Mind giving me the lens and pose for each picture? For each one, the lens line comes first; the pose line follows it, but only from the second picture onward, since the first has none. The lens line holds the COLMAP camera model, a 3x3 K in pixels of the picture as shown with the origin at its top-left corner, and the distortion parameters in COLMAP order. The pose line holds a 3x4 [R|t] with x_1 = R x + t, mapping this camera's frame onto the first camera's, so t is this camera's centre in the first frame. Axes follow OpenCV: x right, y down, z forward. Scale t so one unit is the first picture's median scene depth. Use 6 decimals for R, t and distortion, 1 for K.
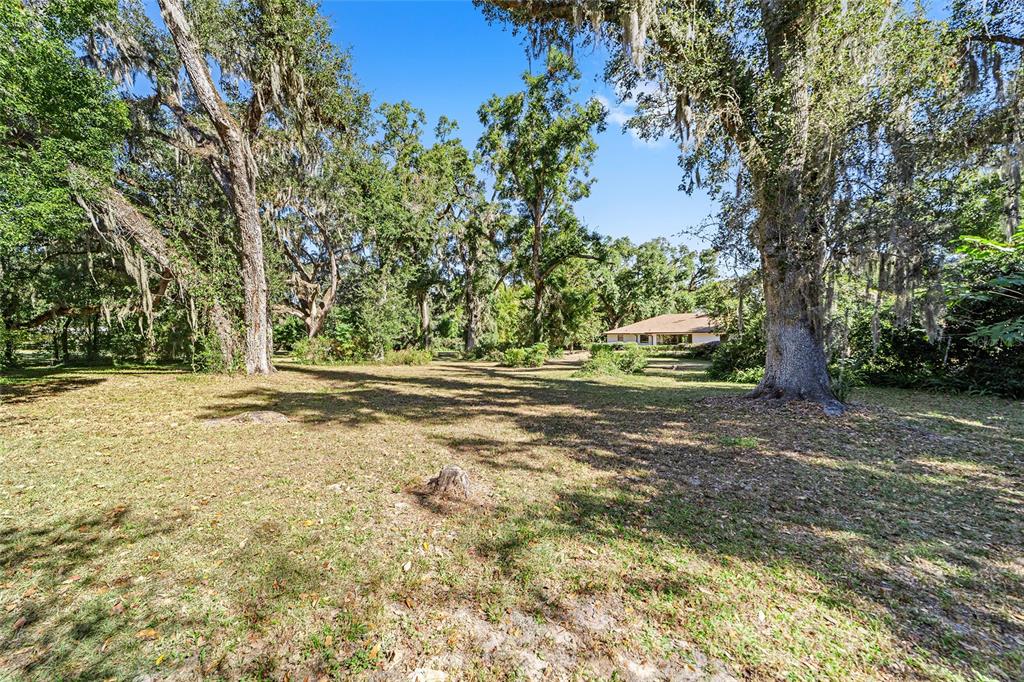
lens RADIAL K [[393.3, 0, 510.7], [0, 393.3, 342.1], [0, 0, 1]] dist [-0.004323, 0.001885]
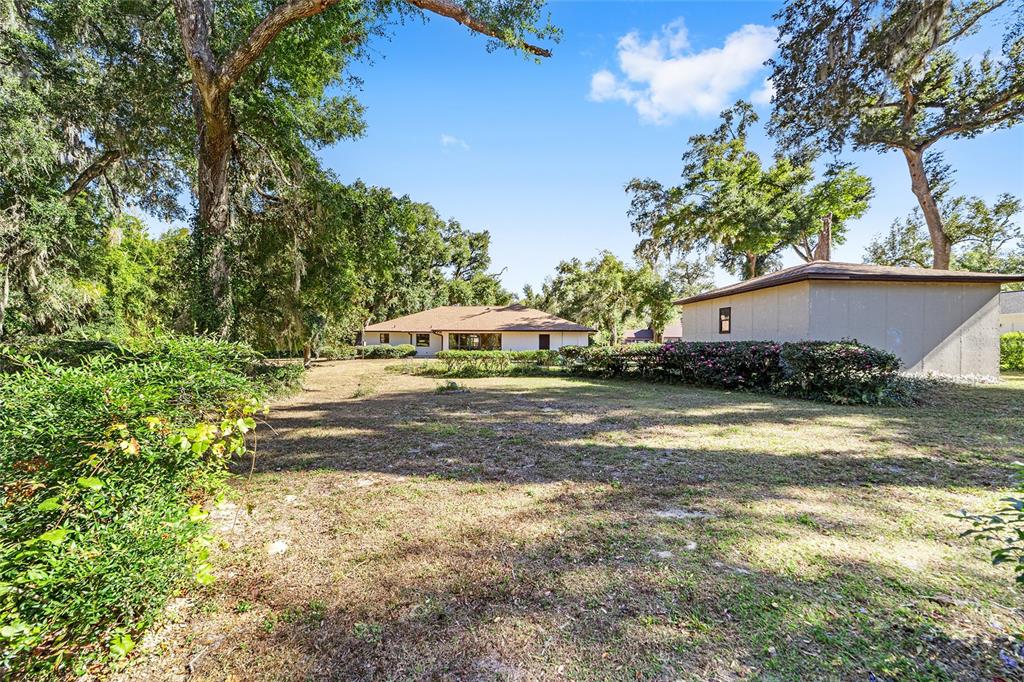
lens RADIAL K [[393.3, 0, 505.1], [0, 393.3, 346.9], [0, 0, 1]] dist [-0.004323, 0.001885]
pose [[0.777238, 0.006090, 0.629178, 0.035107], [-0.006882, 0.999976, -0.001177, 0.003101], [-0.629169, -0.003415, 0.777261, 0.399918]]
